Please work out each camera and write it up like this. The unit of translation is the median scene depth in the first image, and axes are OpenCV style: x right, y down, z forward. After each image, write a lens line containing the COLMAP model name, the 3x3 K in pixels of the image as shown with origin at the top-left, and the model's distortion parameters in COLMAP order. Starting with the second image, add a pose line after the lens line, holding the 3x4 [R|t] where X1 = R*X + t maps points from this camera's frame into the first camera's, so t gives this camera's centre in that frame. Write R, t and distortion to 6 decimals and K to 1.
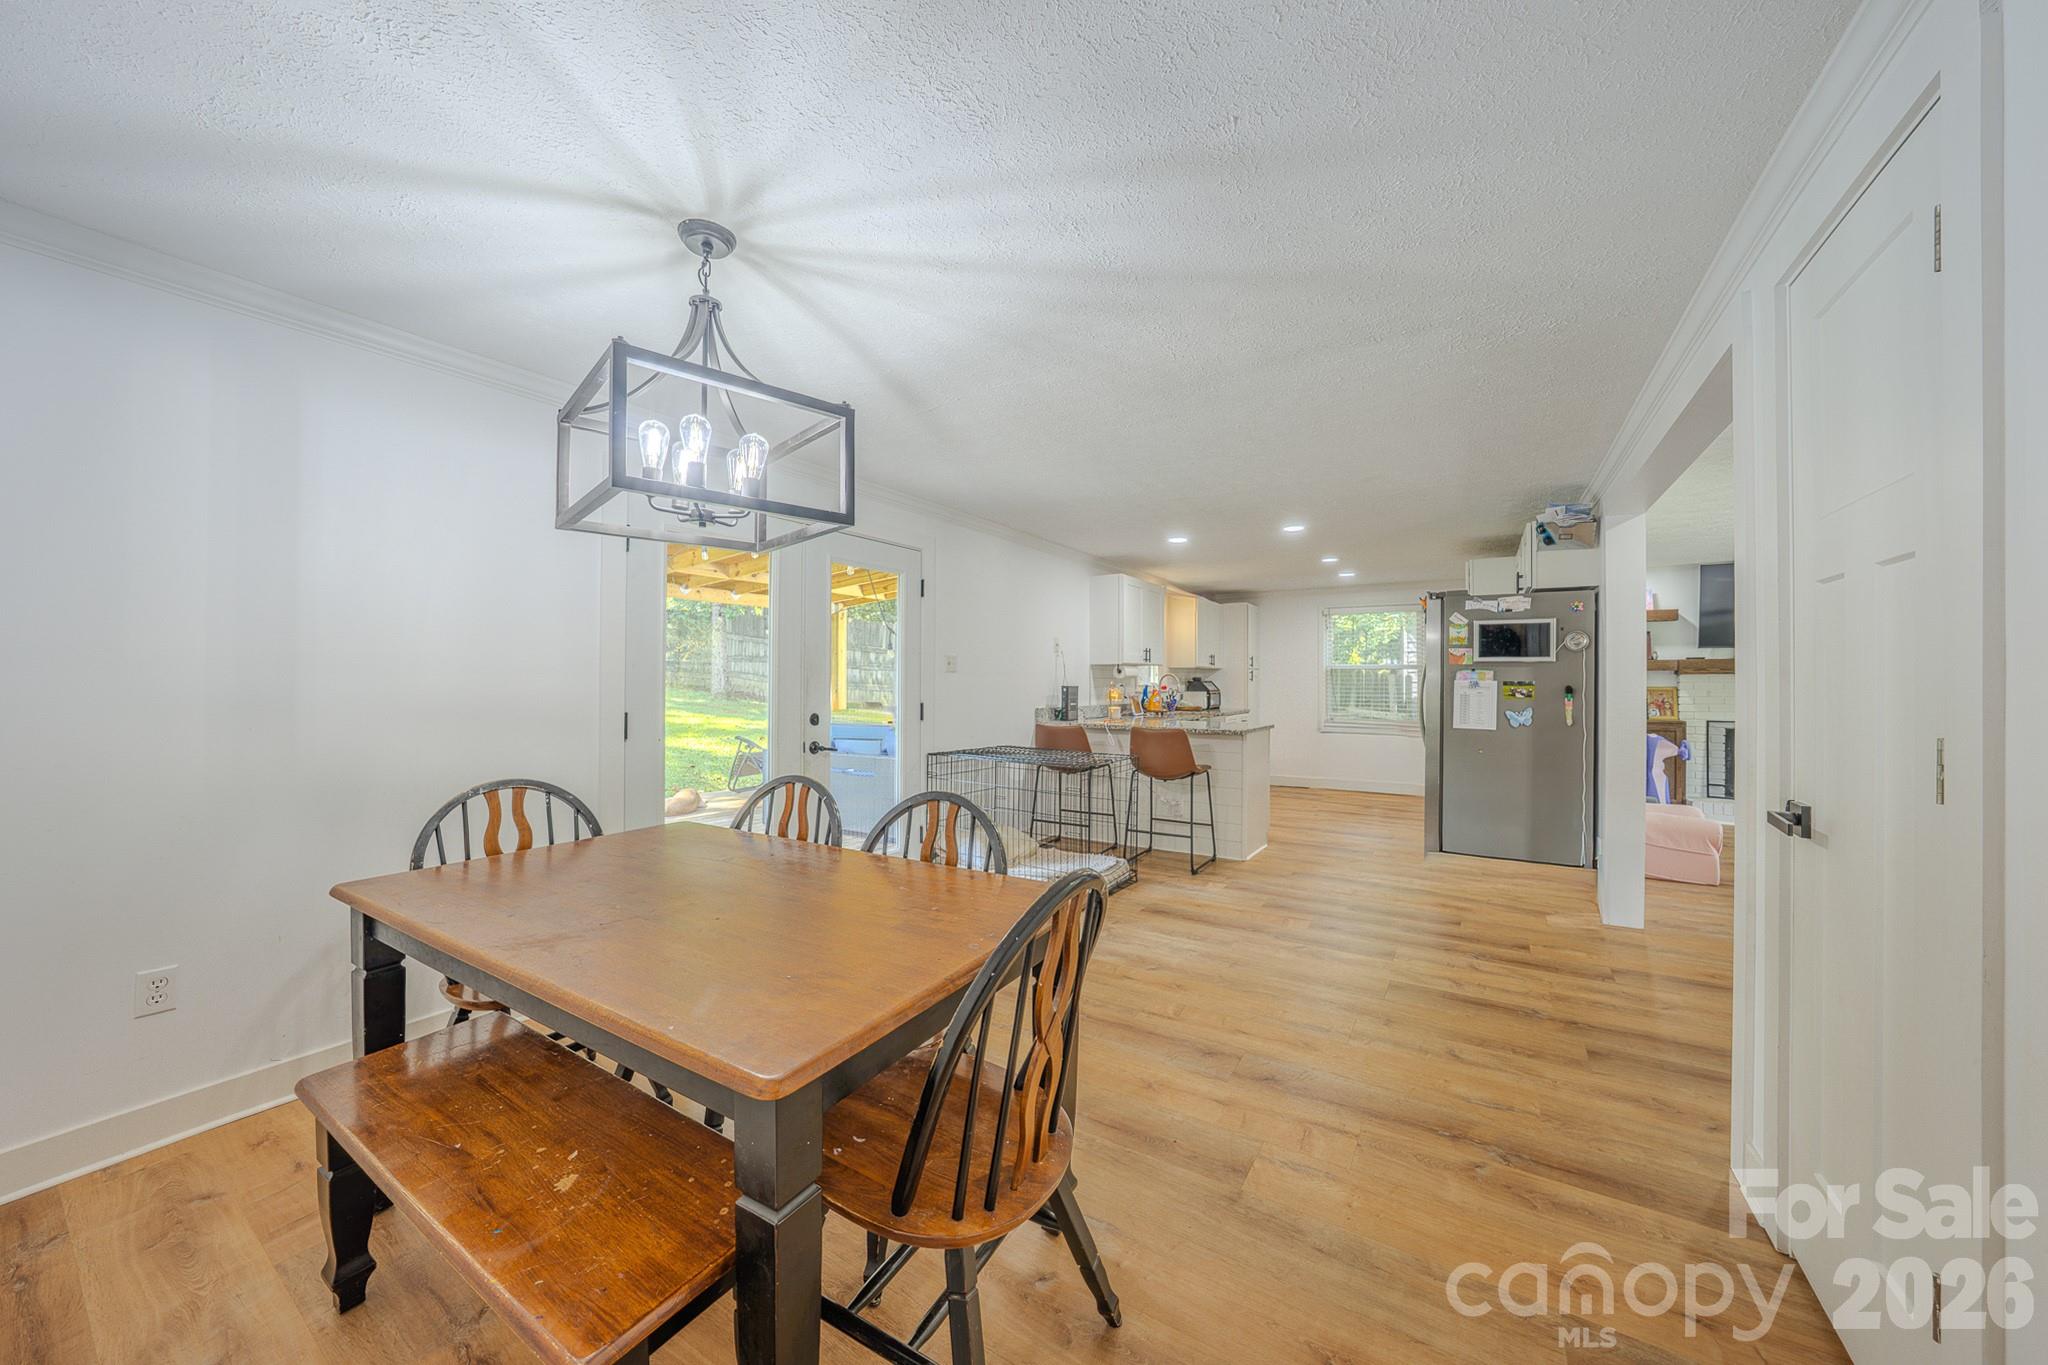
lens RADIAL K [[707.3, 0, 1033.7], [0, 707.3, 678.9], [0, 0, 1]] dist [-0.011237, 0.000452]
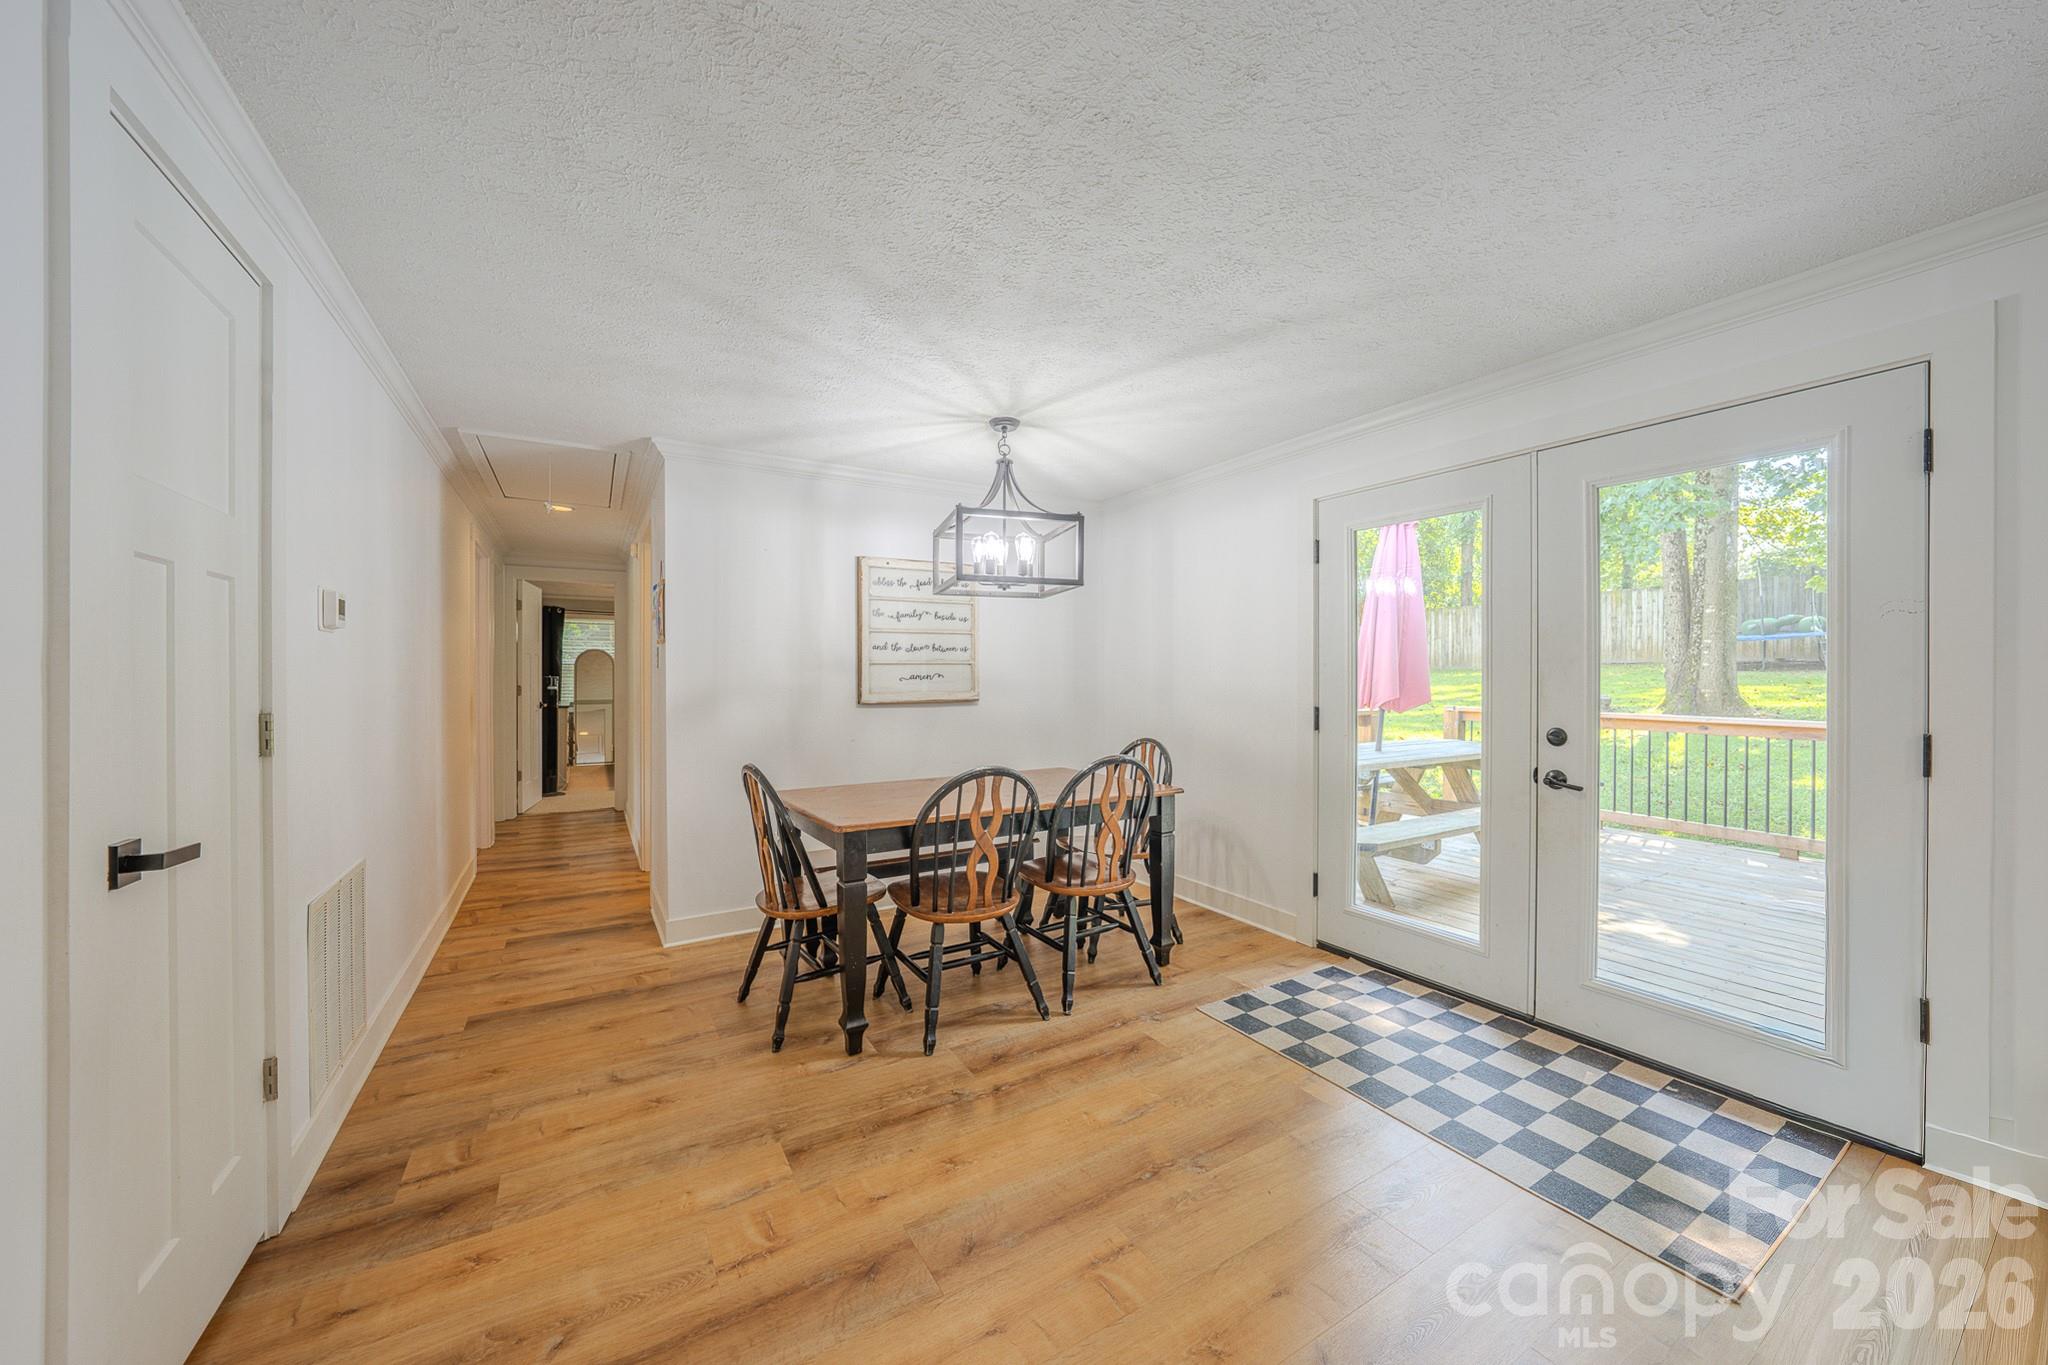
lens RADIAL K [[746.0, 0, 1014.8], [0, 746.0, 680.3], [0, 0, 1]] dist [-0.003141, -0.000093]
pose [[-0.461120, 0.001651, -0.887336, 0.321758], [0.000804, 0.999999, 0.001442, 0.001649], [0.887338, -0.000049, -0.461120, 0.518611]]
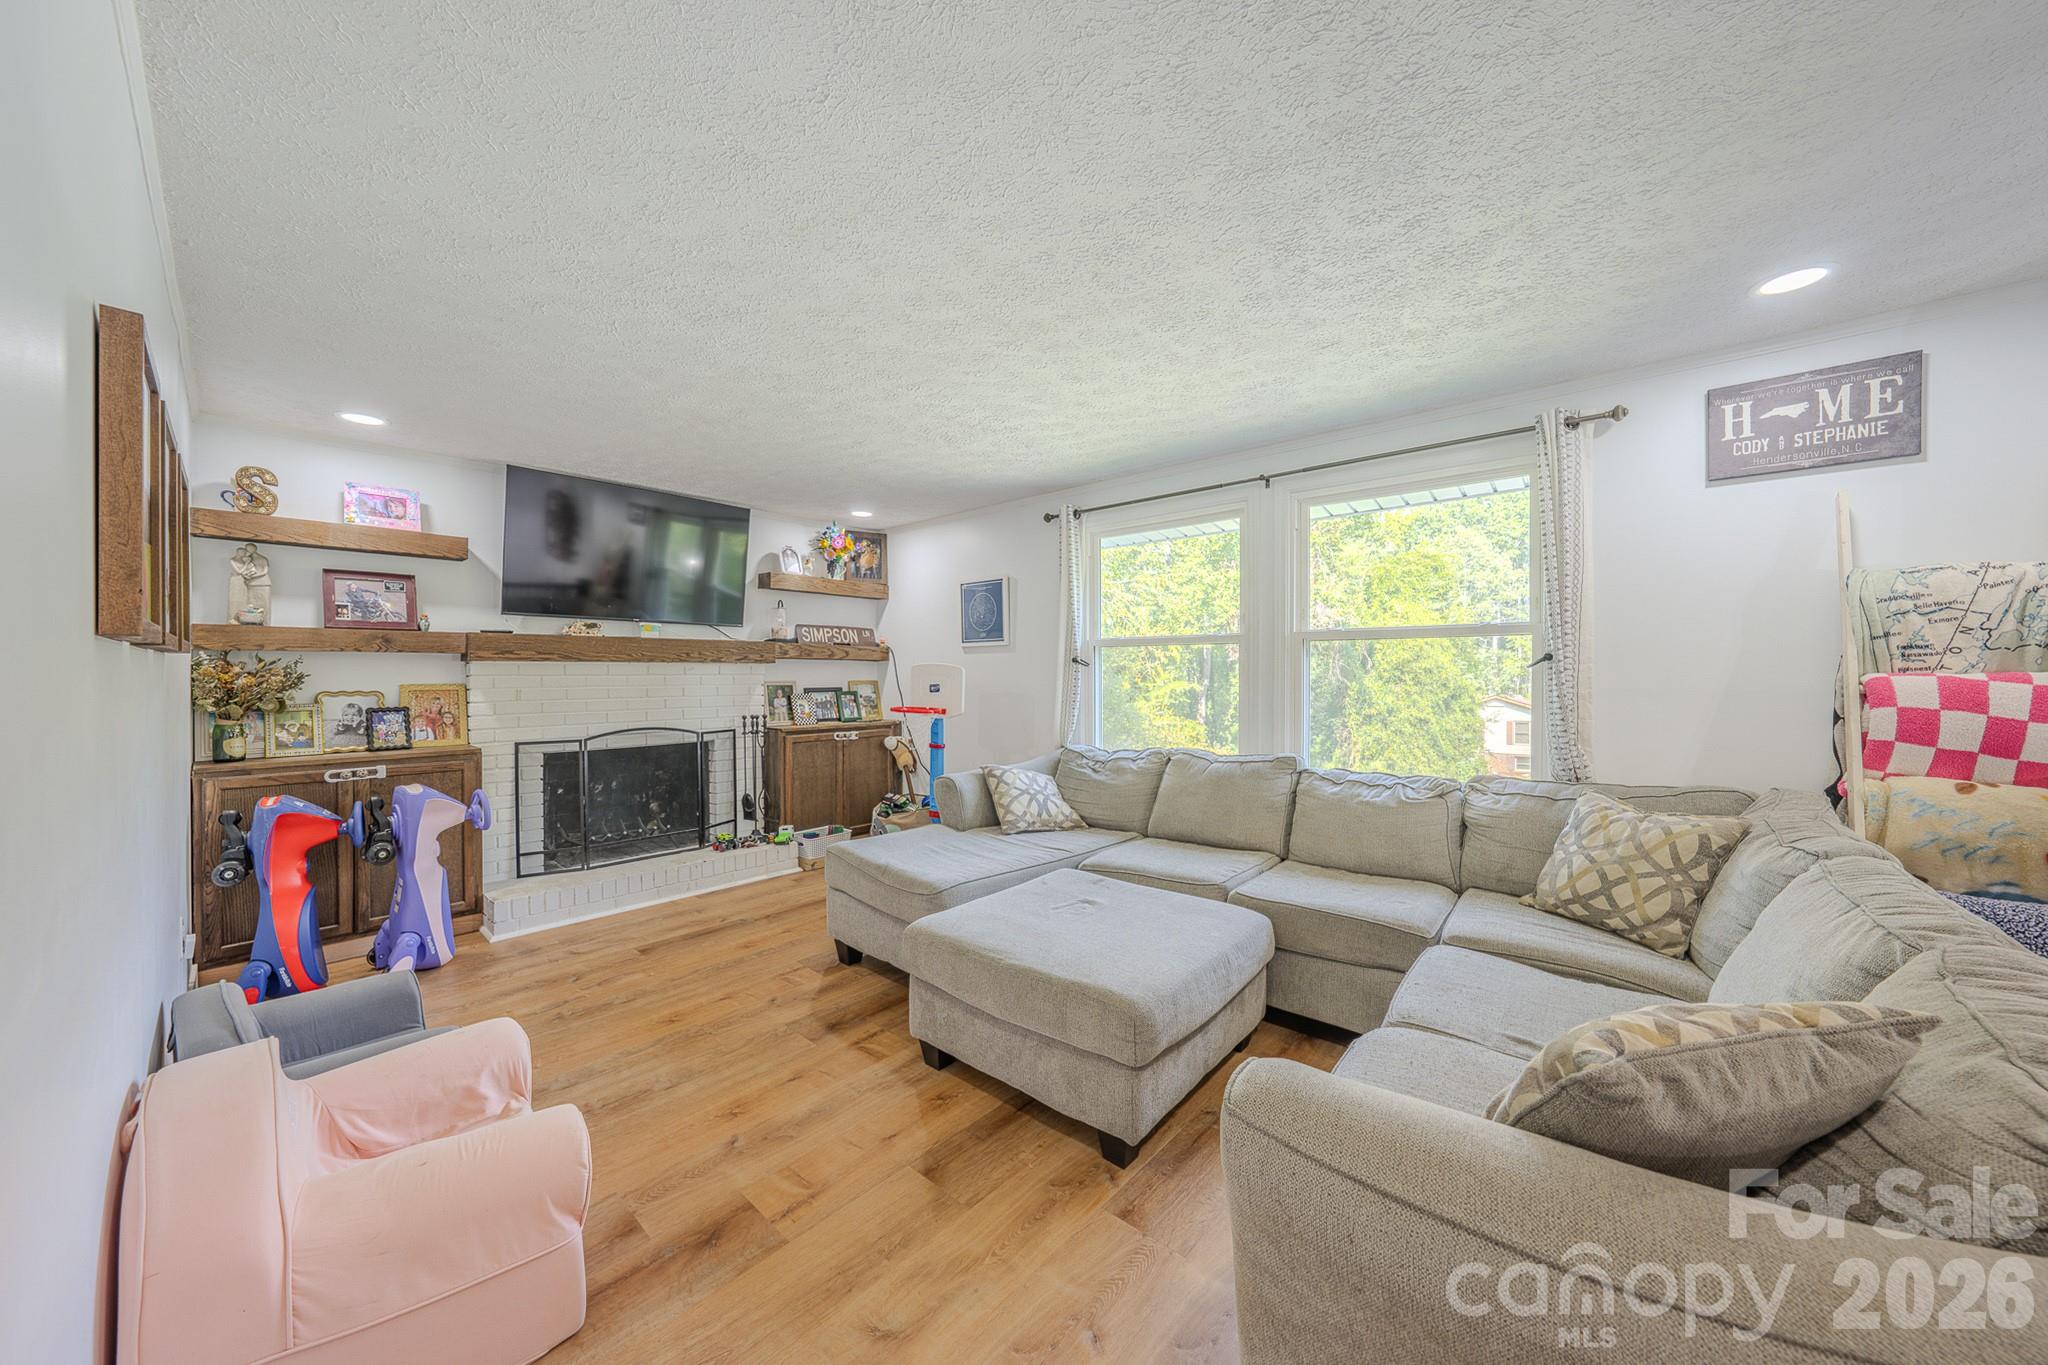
lens RADIAL K [[707.3, 0, 1038.8], [0, 707.3, 677.7], [0, 0, 1]] dist [-0.011237, 0.000452]
pose [[0.150846, -0.002358, 0.988555, 0.484512], [-0.003072, 0.999991, 0.002854, 0.003954], [-0.988553, -0.003468, 0.150837, 0.518877]]
